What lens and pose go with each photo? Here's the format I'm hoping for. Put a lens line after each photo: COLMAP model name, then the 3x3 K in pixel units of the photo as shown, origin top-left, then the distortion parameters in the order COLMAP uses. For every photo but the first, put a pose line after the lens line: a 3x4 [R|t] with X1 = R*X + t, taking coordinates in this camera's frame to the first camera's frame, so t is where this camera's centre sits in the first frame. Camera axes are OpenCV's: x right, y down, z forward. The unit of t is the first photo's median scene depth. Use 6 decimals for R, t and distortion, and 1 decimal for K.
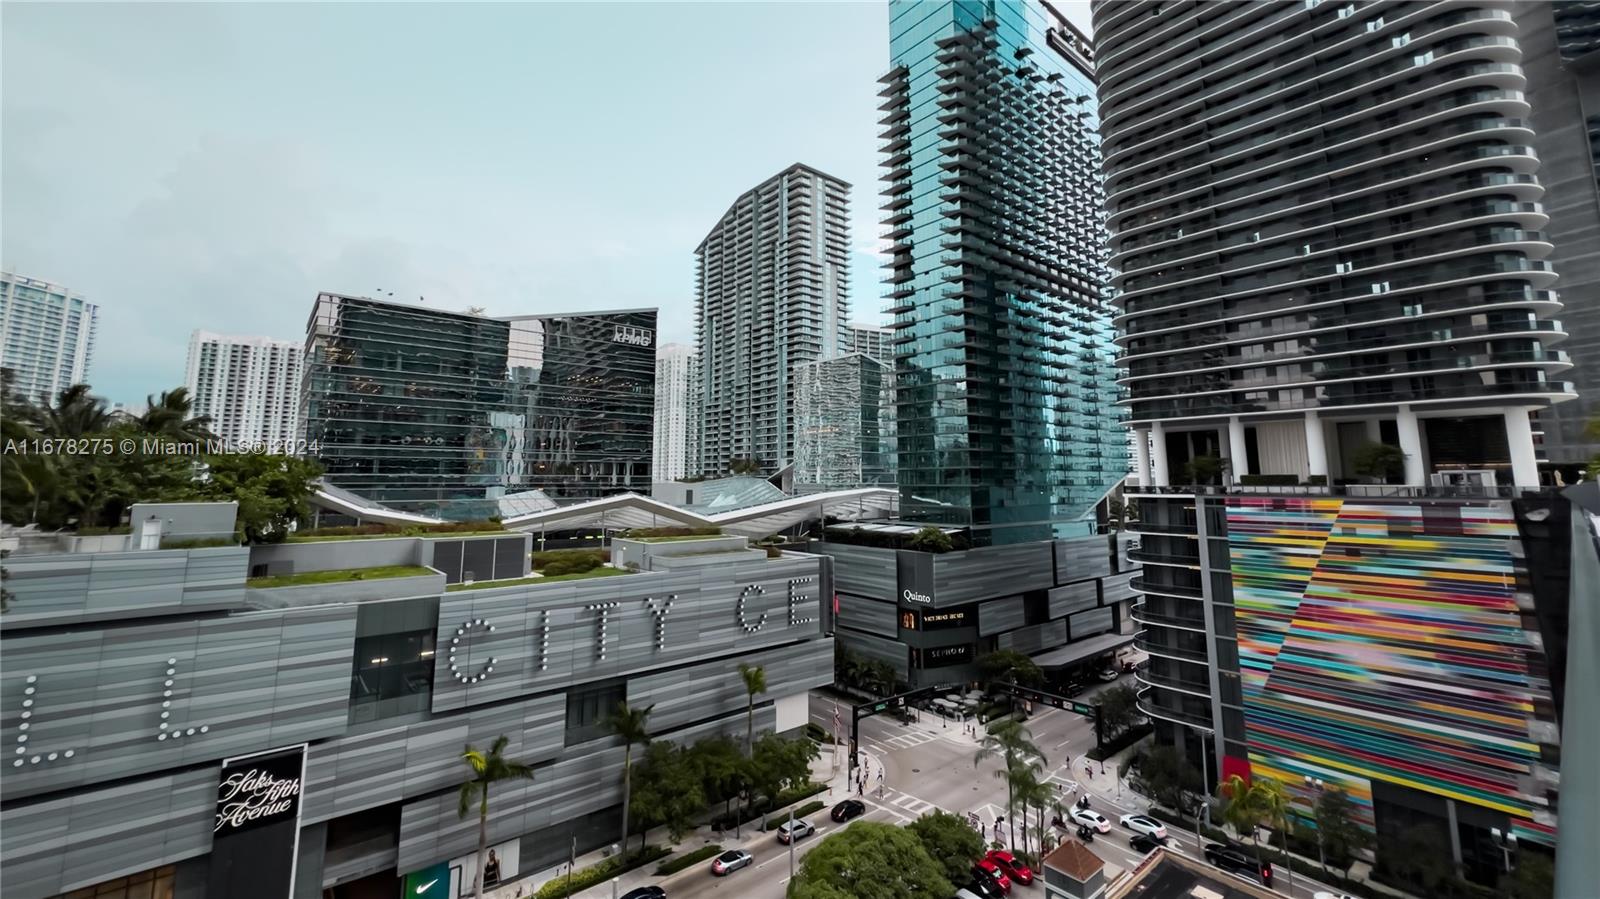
lens RADIAL K [[636.4, 0, 790.4], [0, 636.4, 394.3], [0, 0, 1]] dist [-0.000647, 0.000722]
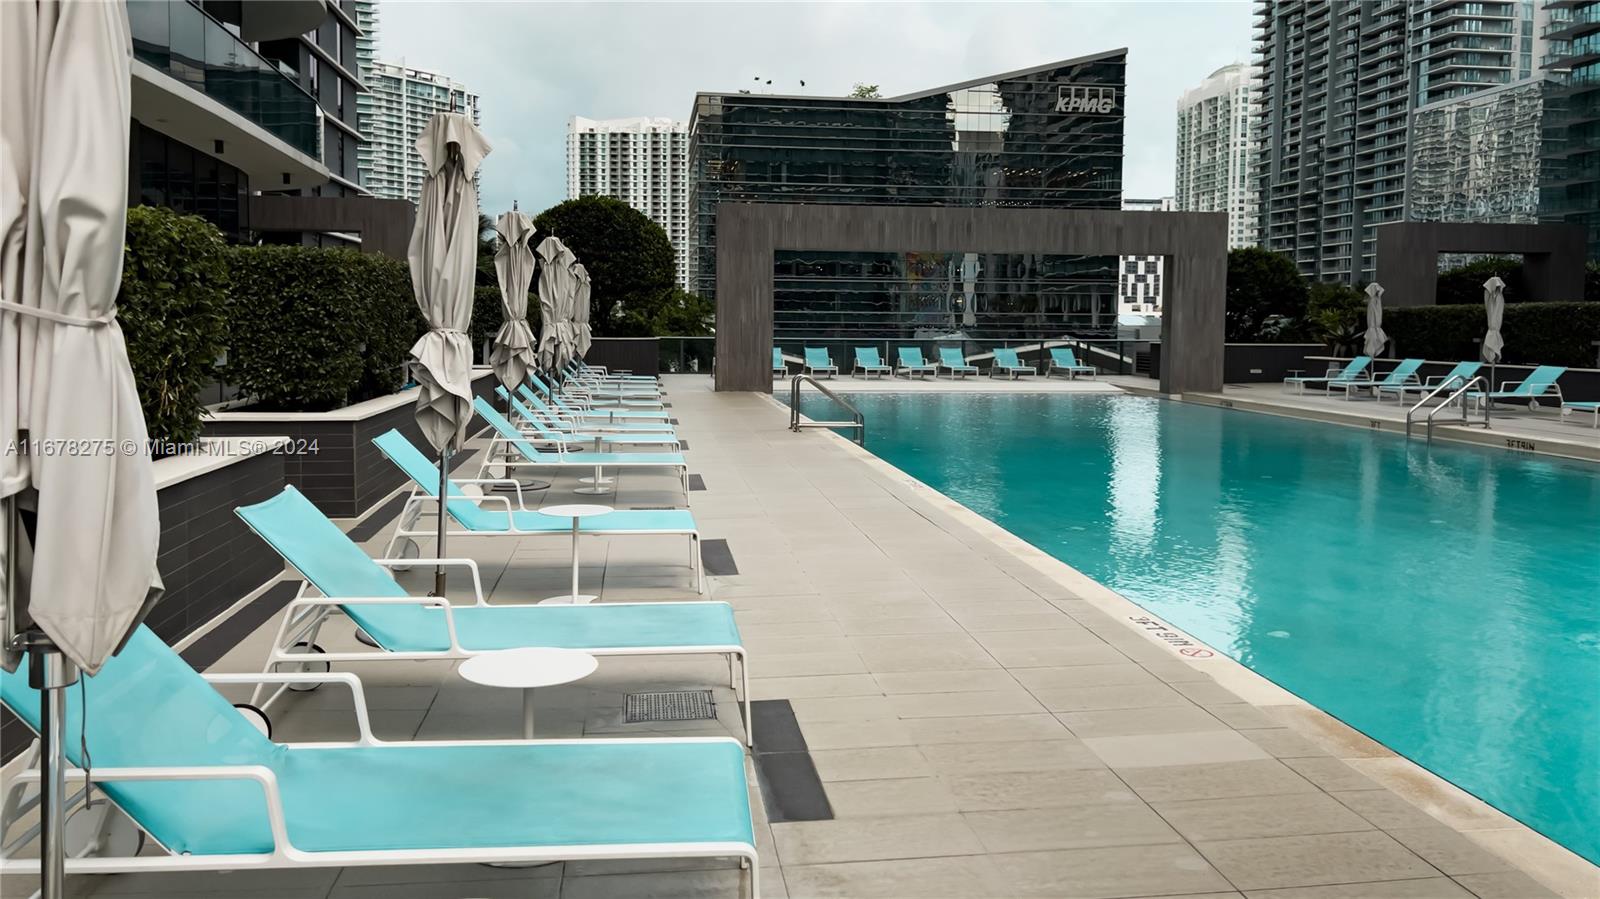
lens RADIAL K [[1200.2, 0, 795.1], [0, 1200.2, 446.3], [0, 0, 1]] dist [0.012046, -0.007135]
pose [[0.840173, 0.064145, -0.538512, 0.689626], [0.064811, 0.973988, 0.217132, -0.118789], [0.538432, -0.217330, 0.814161, -0.880643]]
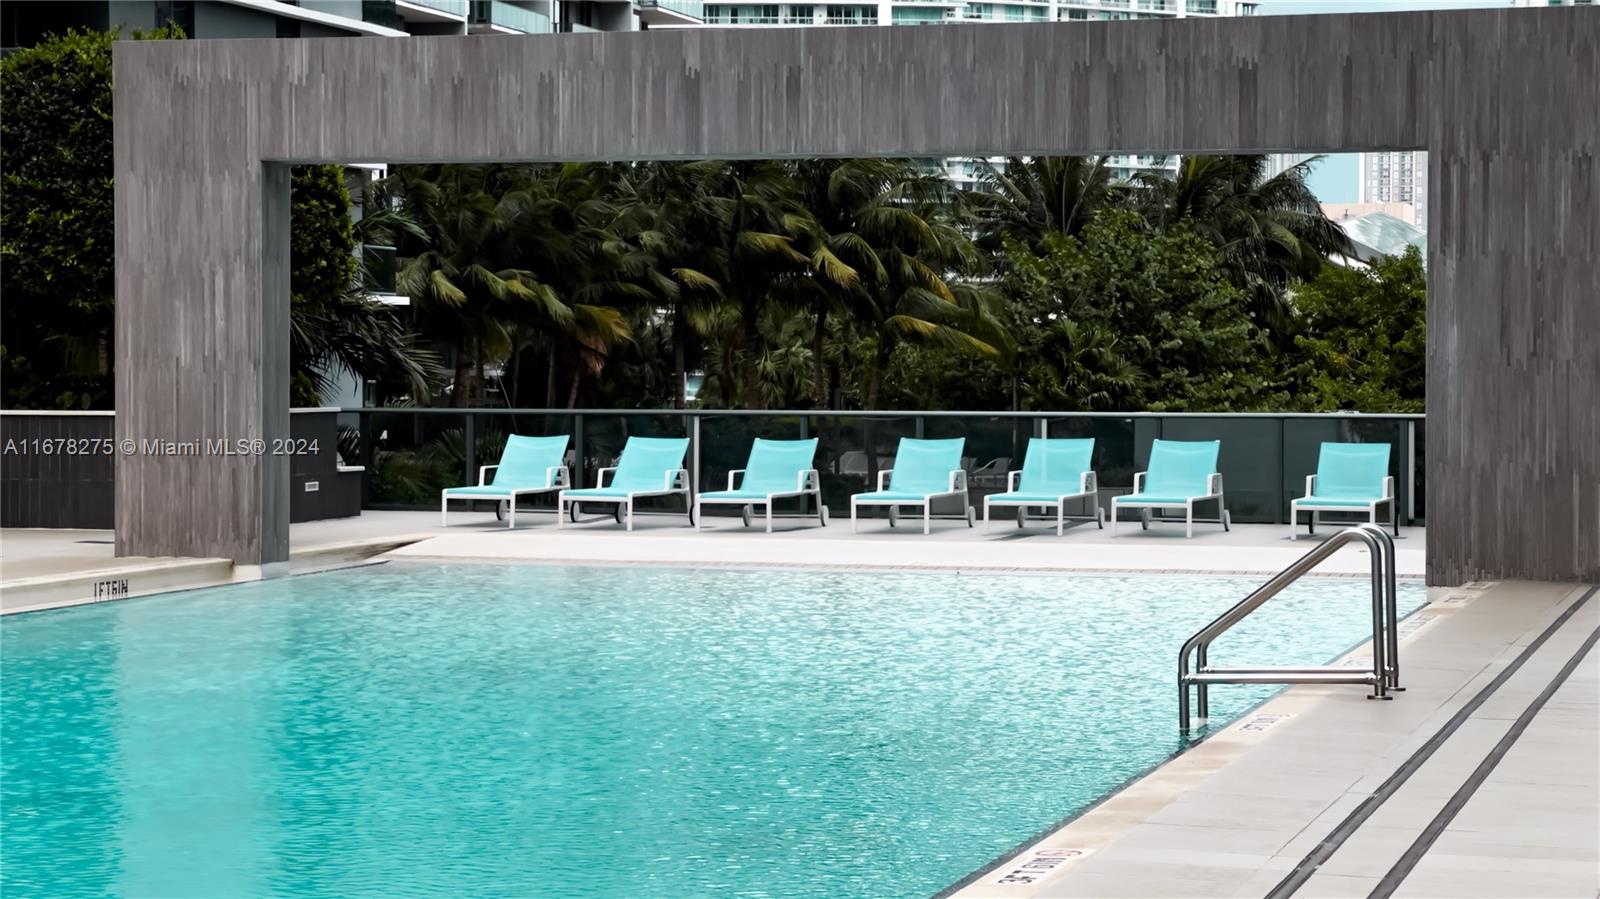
lens RADIAL K [[3726.4, 0, 801.8], [0, 3726.4, 449.8], [0, 0, 1]] dist [0.069873, 0.000000]
pose [[0.565258, 0.022248, -0.824614, 1.044651], [0.108904, 0.988874, 0.101331, -0.082738], [0.817694, -0.147082, 0.556546, -0.612055]]
